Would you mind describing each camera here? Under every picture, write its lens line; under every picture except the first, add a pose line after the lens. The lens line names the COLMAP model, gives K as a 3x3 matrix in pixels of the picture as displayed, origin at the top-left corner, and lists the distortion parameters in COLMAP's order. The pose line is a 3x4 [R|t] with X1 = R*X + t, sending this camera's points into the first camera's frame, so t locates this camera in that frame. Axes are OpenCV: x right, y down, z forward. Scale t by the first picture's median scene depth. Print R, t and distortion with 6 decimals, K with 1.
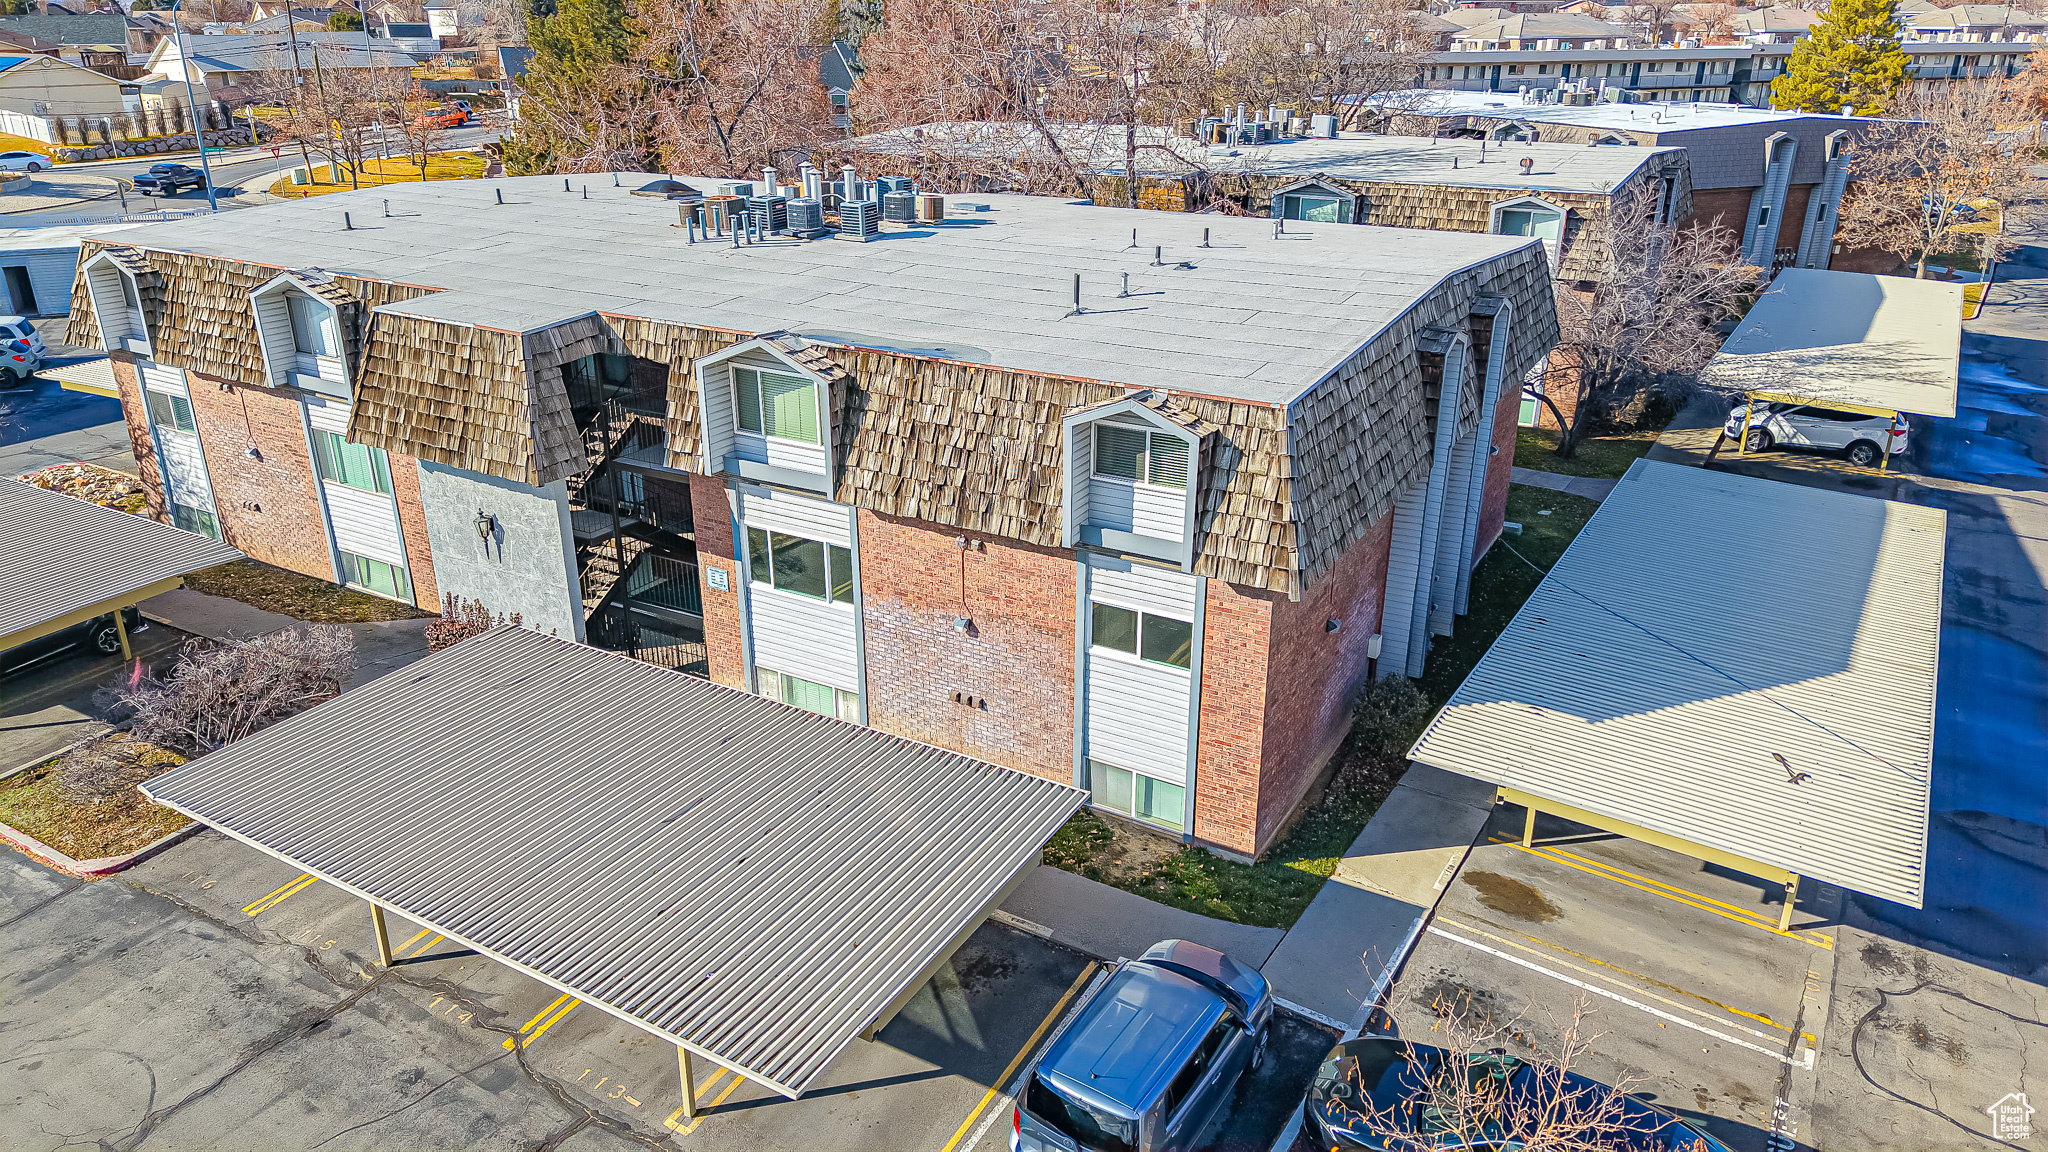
lens RADIAL K [[1380.6, 0, 1022.8], [0, 1380.6, 571.5], [0, 0, 1]] dist [0.038127, -0.046036]
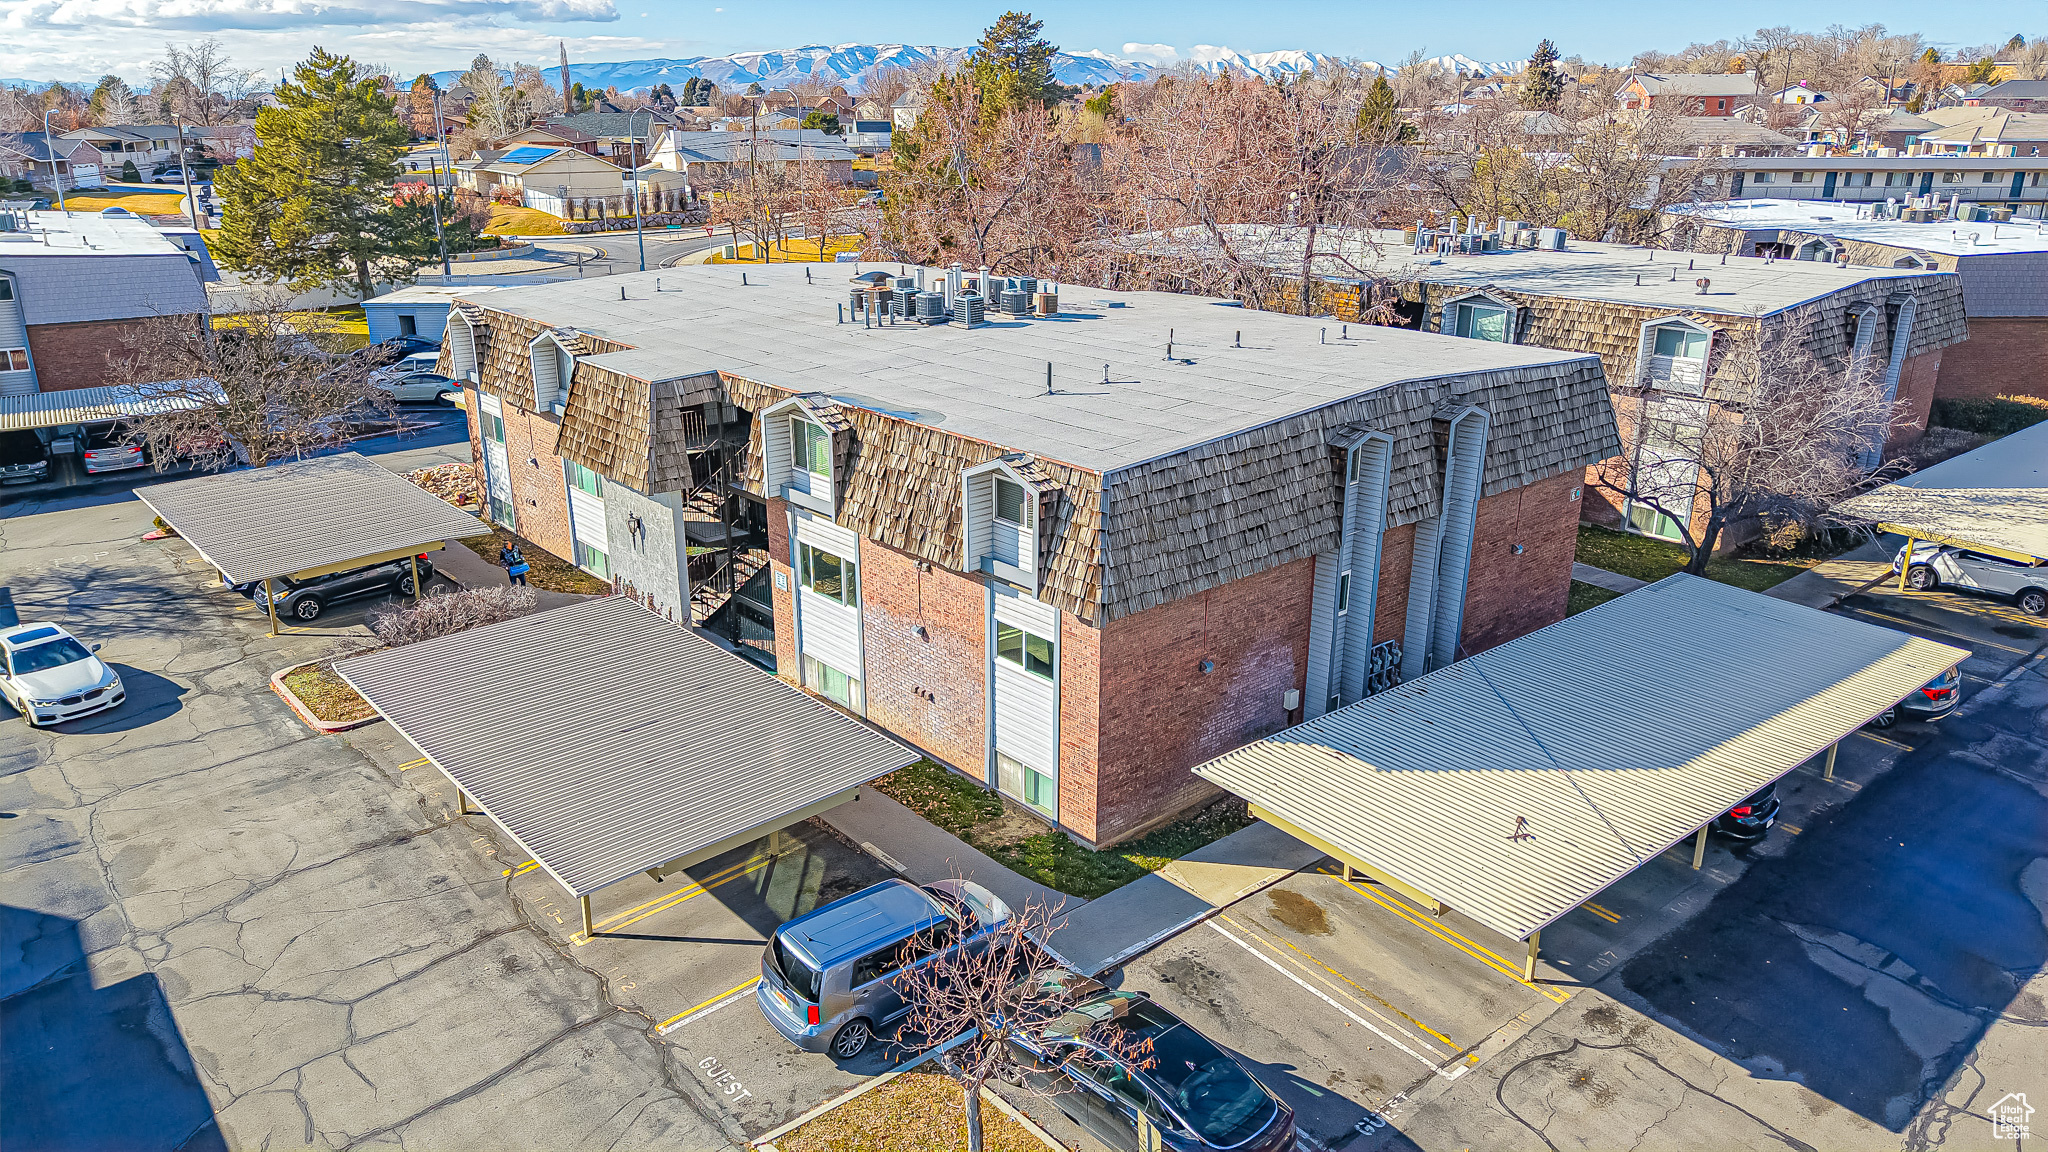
lens RADIAL K [[1380.6, 0, 1017.4], [0, 1380.6, 563.8], [0, 0, 1]] dist [0.038127, -0.046036]
pose [[0.949557, 0.099666, -0.297334, 0.396662], [-0.118085, 0.992002, -0.044595, 0.022232], [0.290511, 0.077456, 0.953731, -0.172921]]
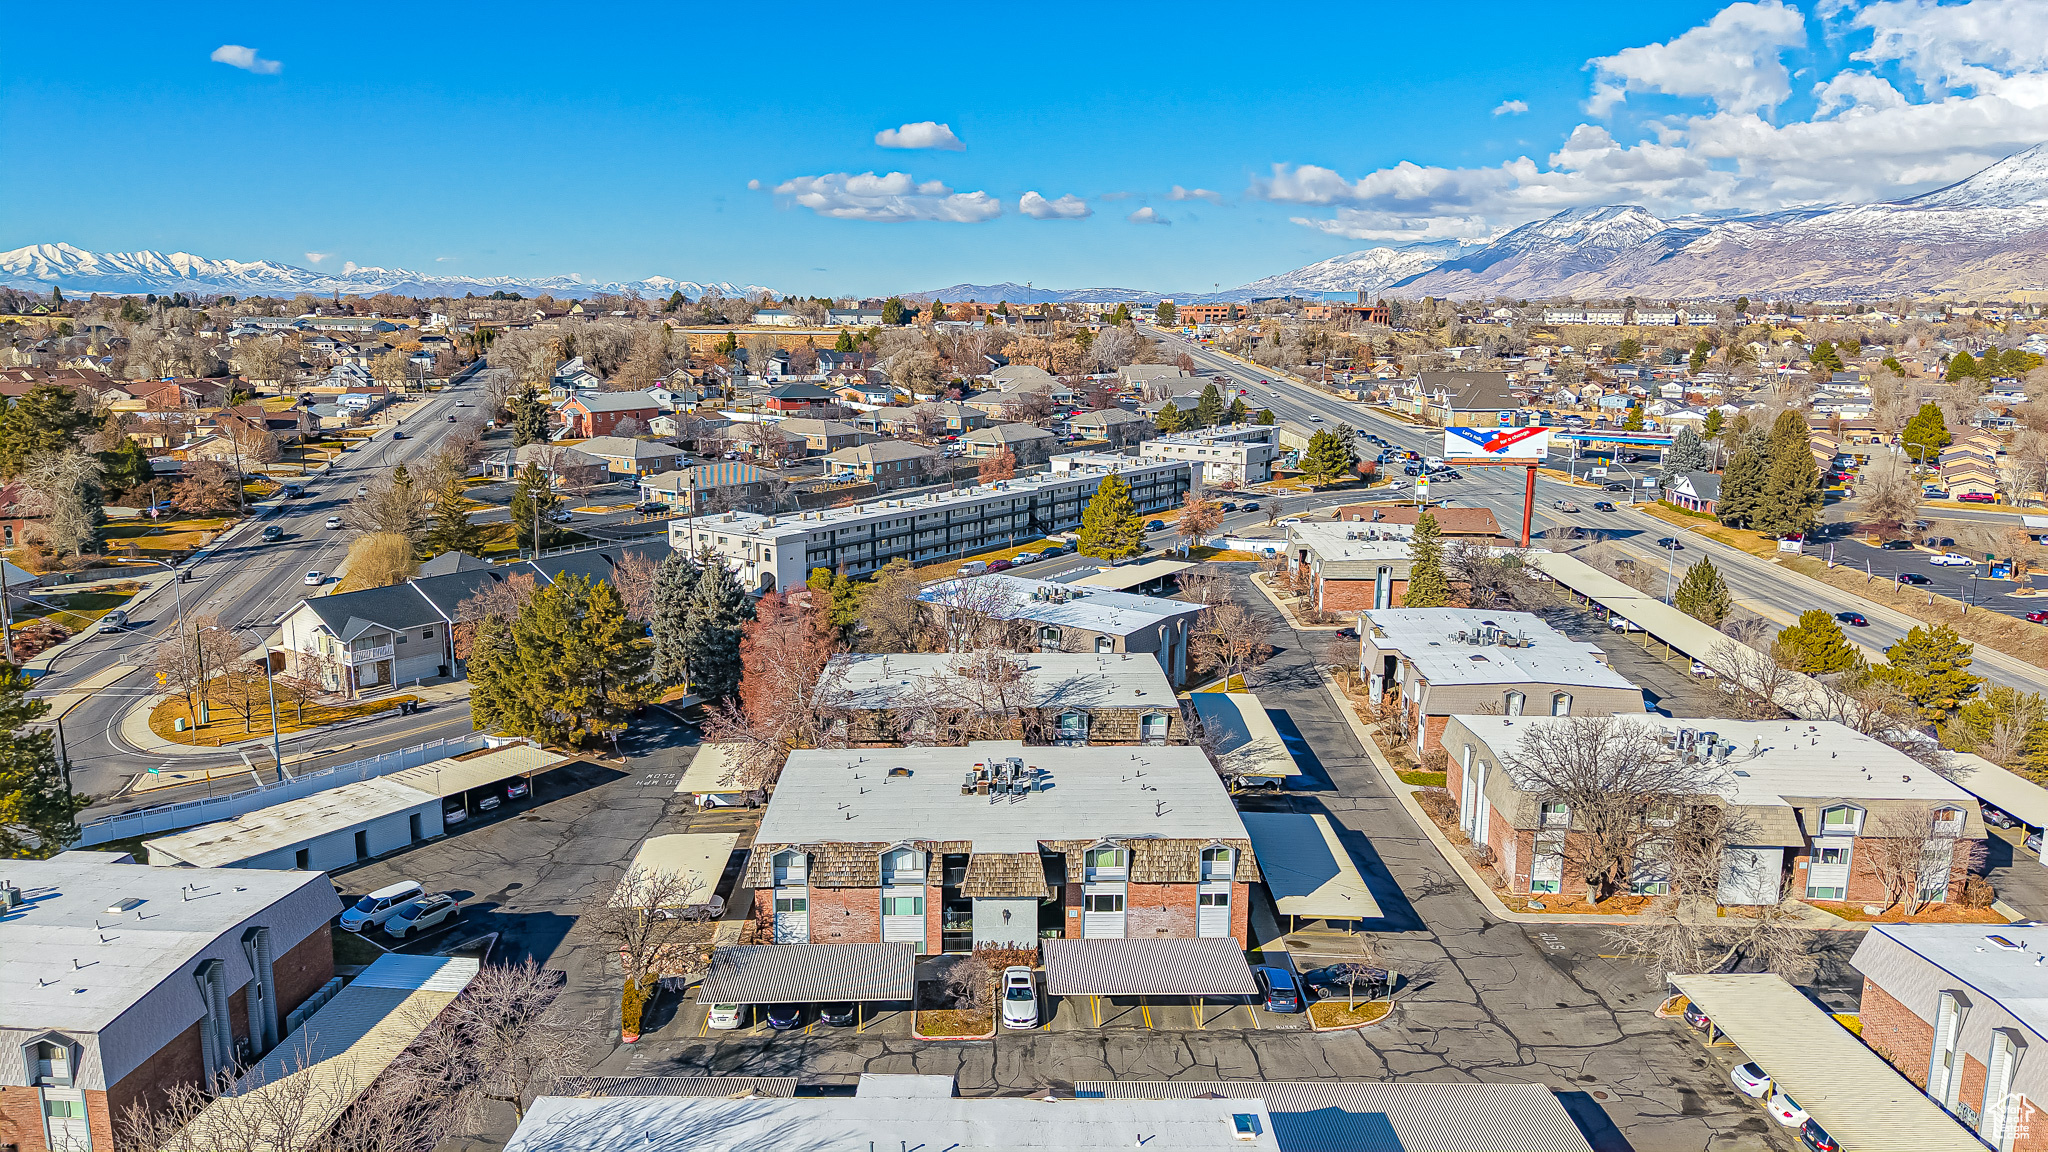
lens RADIAL K [[1380.6, 0, 1029.2], [0, 1380.6, 544.2], [0, 0, 1]] dist [0.038127, -0.046036]
pose [[0.842154, -0.086605, 0.532238, -2.141554], [0.195548, 0.968881, -0.151760, -0.396346], [-0.502532, 0.231884, 0.832882, -2.041063]]
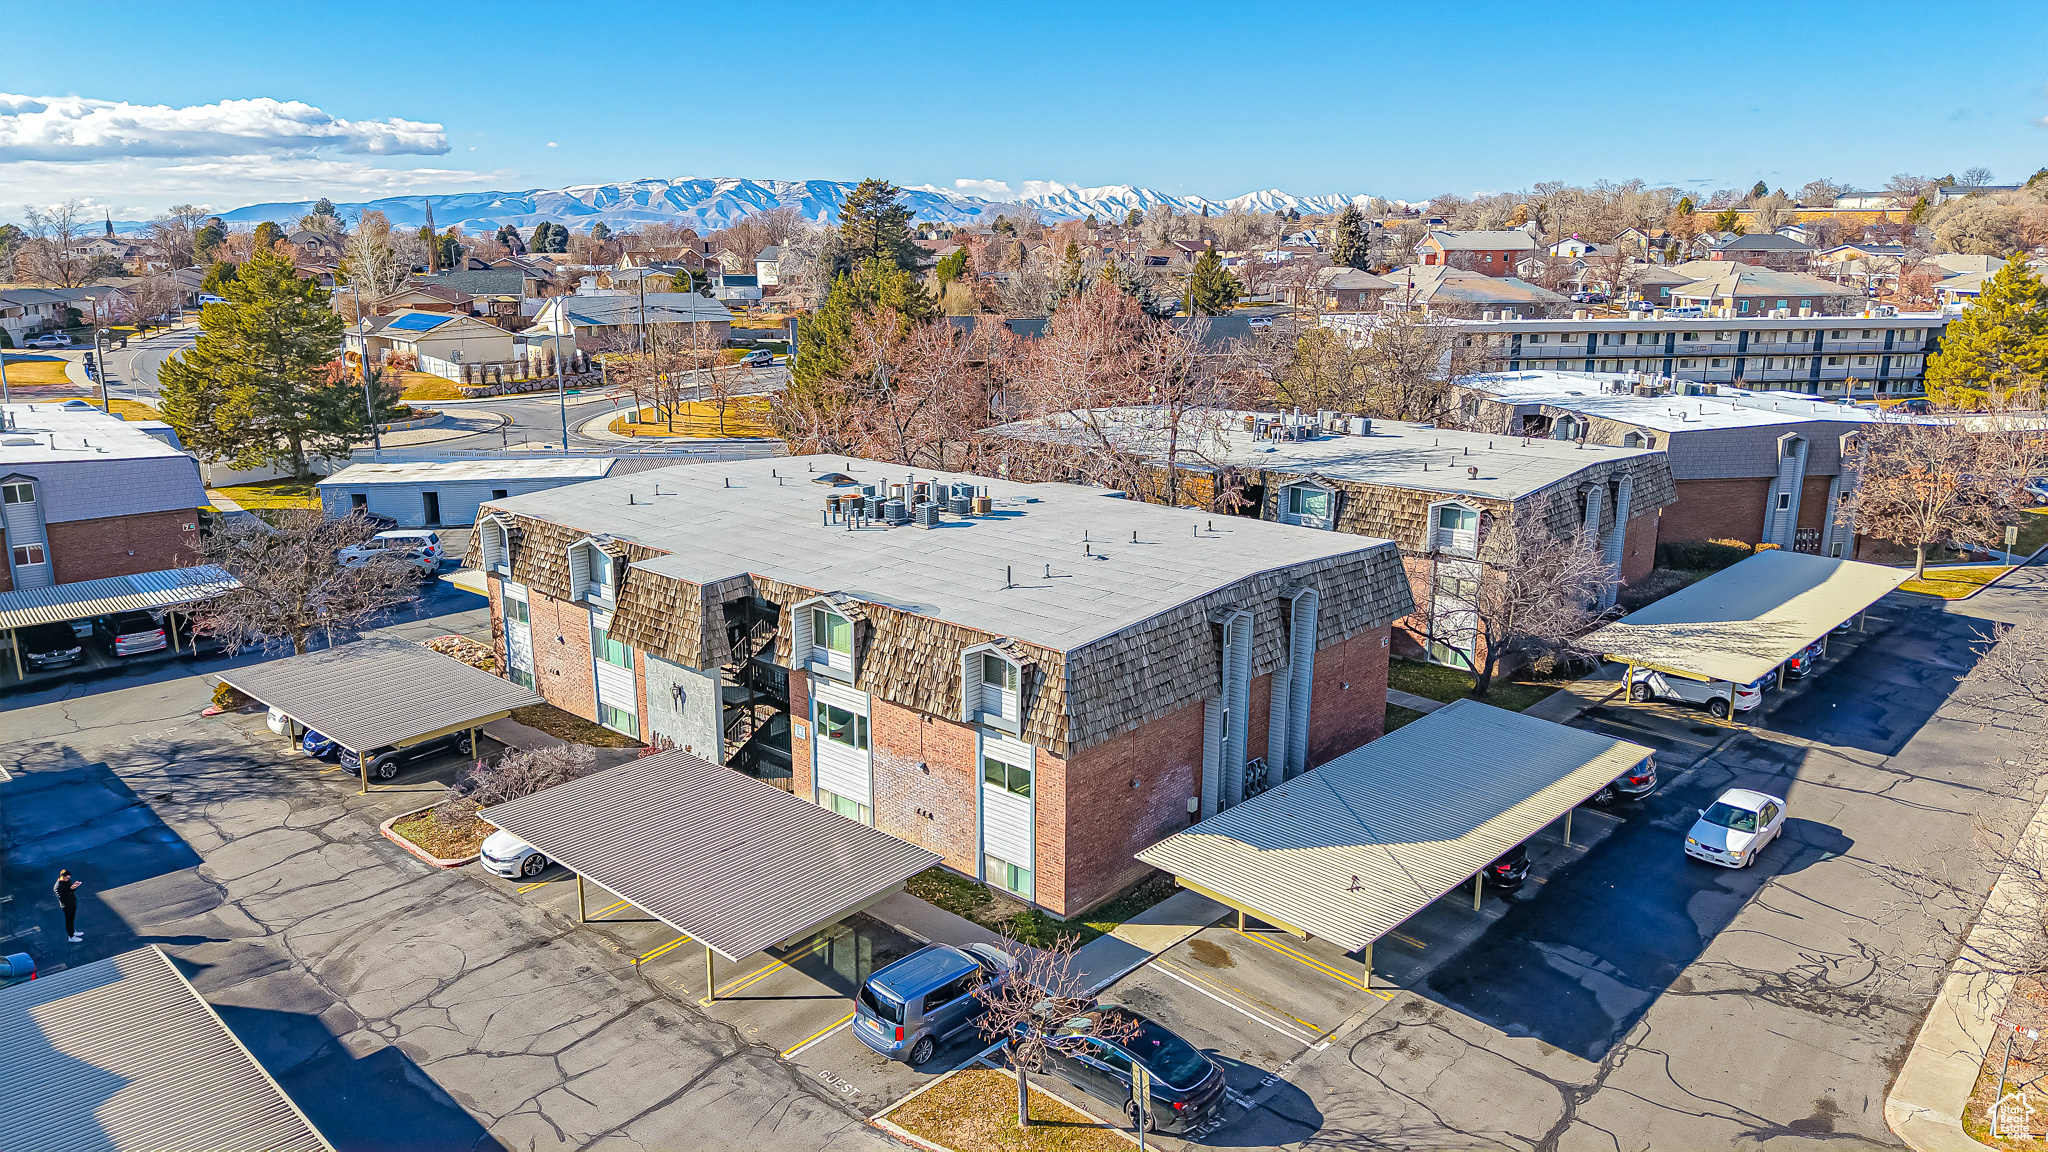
lens RADIAL K [[1380.6, 0, 1020.2], [0, 1380.6, 551.2], [0, 0, 1]] dist [0.038127, -0.046036]
pose [[0.979134, 0.044740, -0.198230, 0.389600], [-0.075619, 0.985628, -0.151063, 0.023941], [0.188622, 0.162900, 0.968445, -0.650627]]
